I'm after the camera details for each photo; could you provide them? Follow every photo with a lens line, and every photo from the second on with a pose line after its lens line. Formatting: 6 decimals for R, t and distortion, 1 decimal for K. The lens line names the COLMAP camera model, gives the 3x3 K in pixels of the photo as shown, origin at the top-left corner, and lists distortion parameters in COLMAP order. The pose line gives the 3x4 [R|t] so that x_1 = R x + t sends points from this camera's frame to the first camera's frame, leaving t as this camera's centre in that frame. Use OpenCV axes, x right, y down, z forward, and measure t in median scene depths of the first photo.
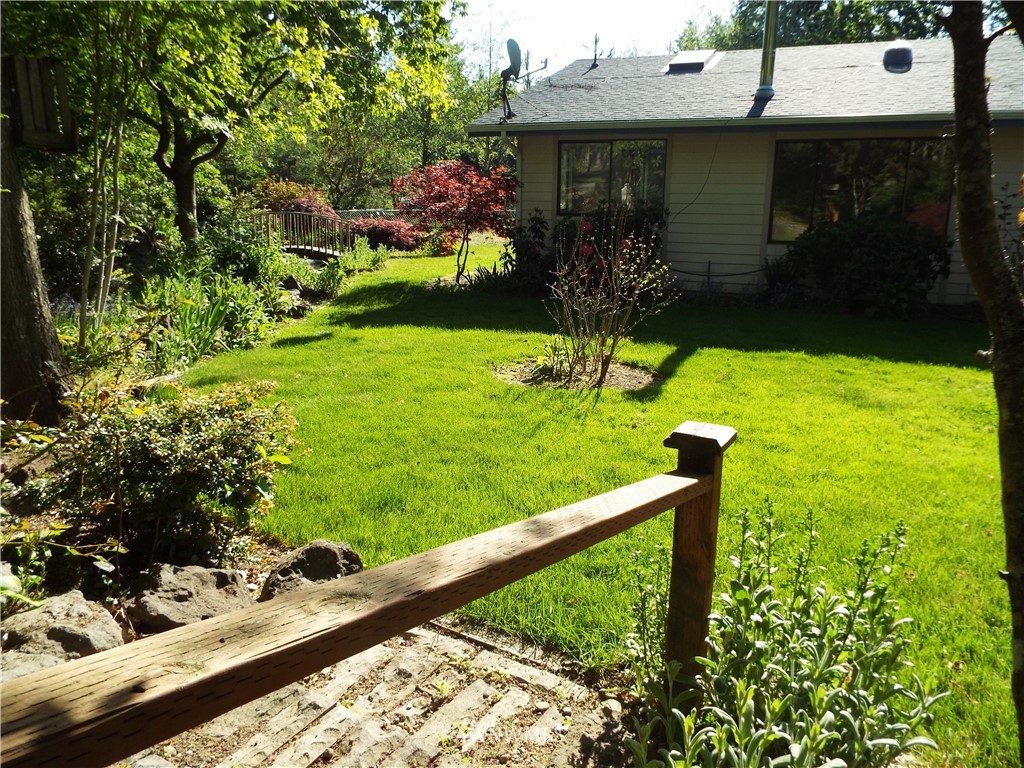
lens RADIAL K [[738.0, 0, 512.0], [0, 738.0, 384.0], [0, 0, 1]] dist [0.003713, -0.032829]
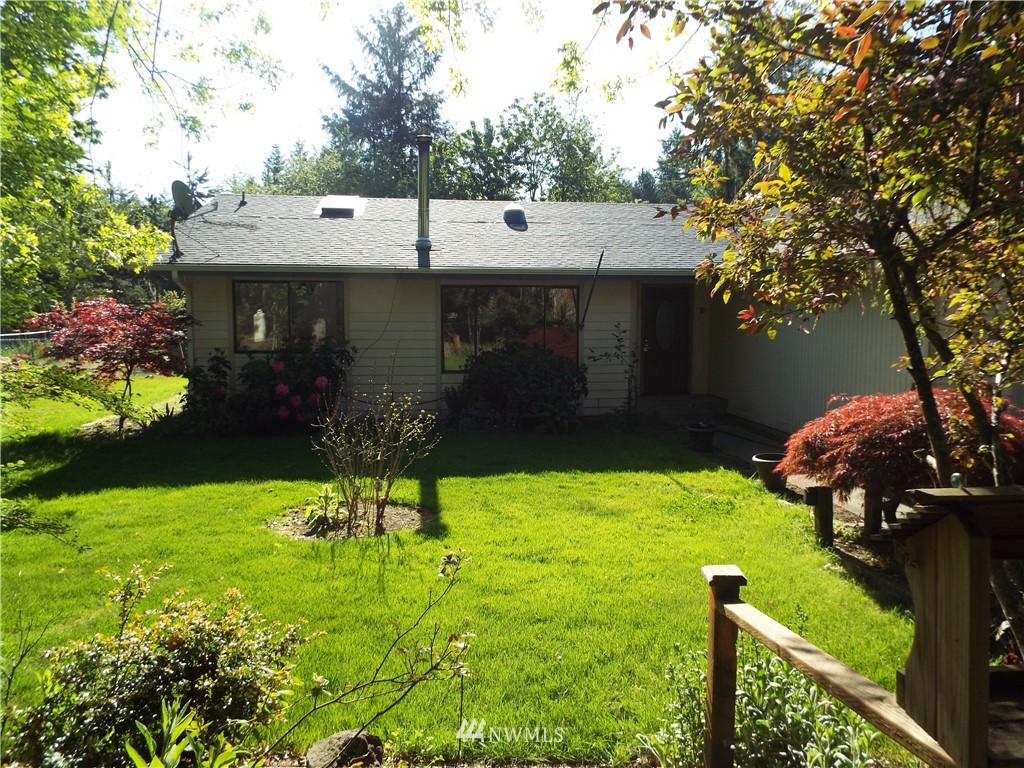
lens RADIAL K [[748.9, 0, 512.0], [0, 748.9, 384.0], [0, 0, 1]] dist [0.001460, -0.000306]
pose [[0.862372, -0.054703, 0.503312, -0.145084], [0.127926, 0.985430, -0.112085, -0.033195], [-0.489847, 0.161046, 0.856805, -0.034088]]
